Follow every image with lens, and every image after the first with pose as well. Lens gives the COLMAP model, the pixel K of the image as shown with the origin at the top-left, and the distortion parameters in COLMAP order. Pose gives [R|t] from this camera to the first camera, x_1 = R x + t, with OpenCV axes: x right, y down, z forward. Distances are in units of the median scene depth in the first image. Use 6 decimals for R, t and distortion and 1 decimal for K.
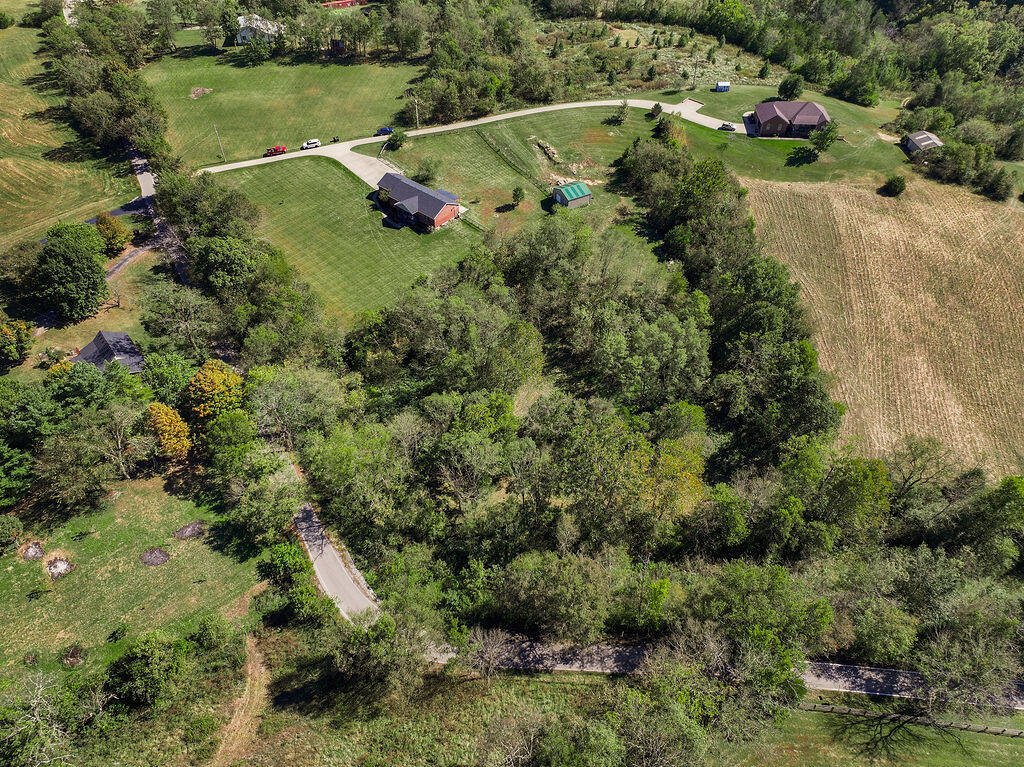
lens RADIAL K [[702.3, 0, 512.0], [0, 702.3, 383.5], [0, 0, 1]] dist [0.008302, 0.002398]
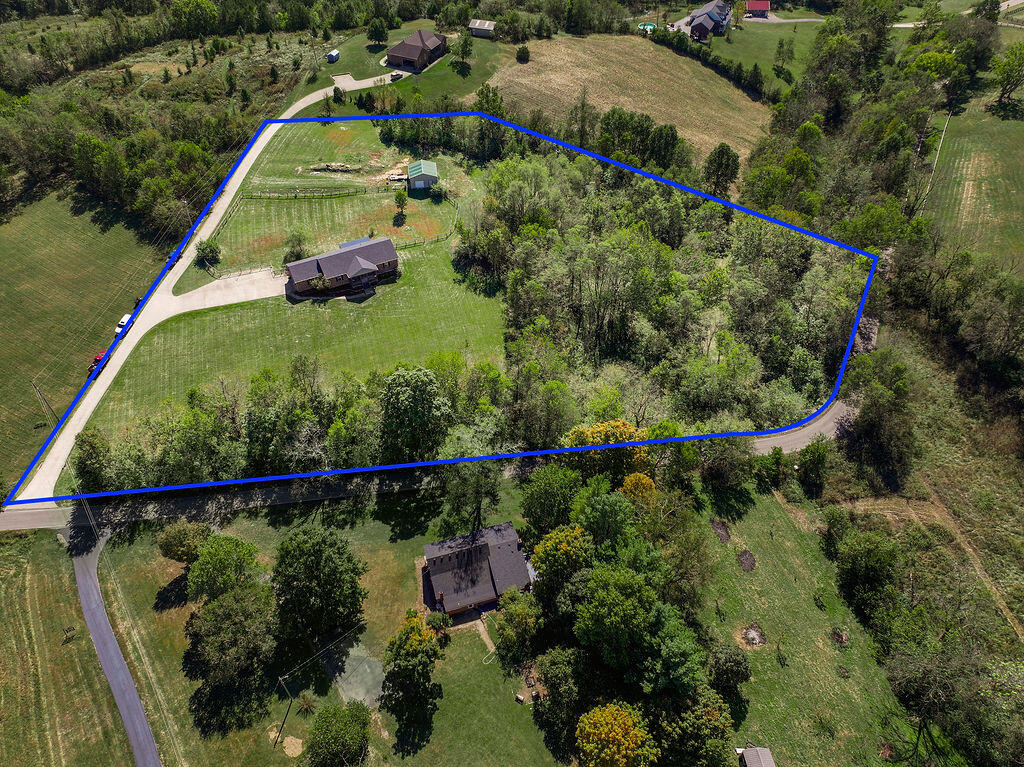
lens RADIAL K [[702.3, 0, 512.0], [0, 702.3, 383.5], [0, 0, 1]] dist [0.008302, 0.002398]
pose [[0.373729, -0.670659, 0.640736, -0.671328], [0.656905, 0.679071, 0.327626, -0.288595], [-0.654831, 0.298460, 0.694348, 0.269425]]
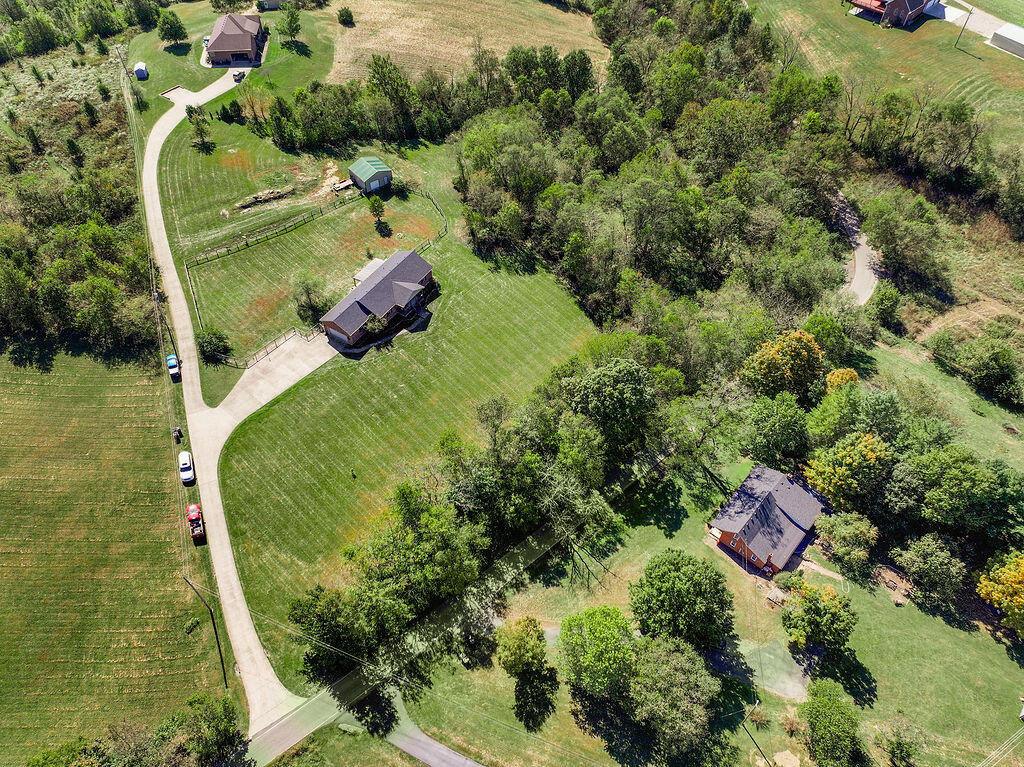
lens RADIAL K [[702.3, 0, 512.0], [0, 702.3, 383.5], [0, 0, 1]] dist [0.008302, 0.002398]
pose [[-0.159182, -0.761767, 0.627991, -0.658961], [0.696887, 0.363865, 0.618022, -0.555484], [-0.699293, 0.536016, 0.472944, 0.544700]]
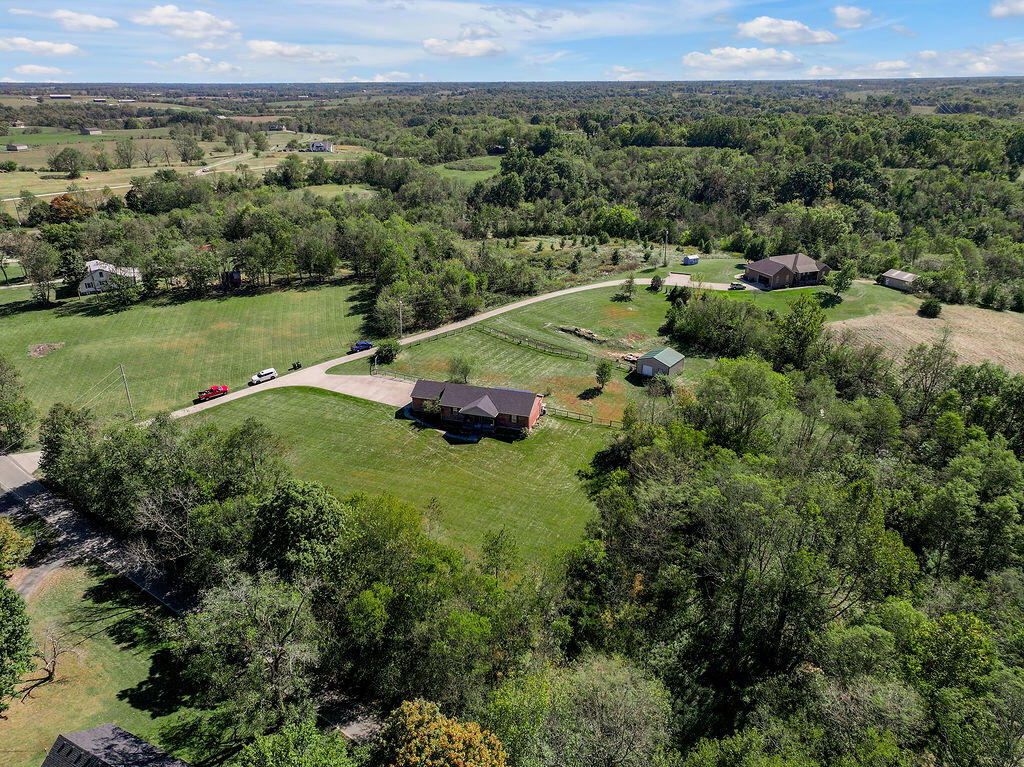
lens RADIAL K [[715.7, 0, 517.9], [0, 715.7, 382.4], [0, 0, 1]] dist [0.004969, 0.000444]
pose [[0.913708, -0.160474, 0.373345, -0.337530], [0.288723, 0.902872, -0.318529, -0.035678], [-0.285967, 0.398836, 0.871294, 0.322866]]
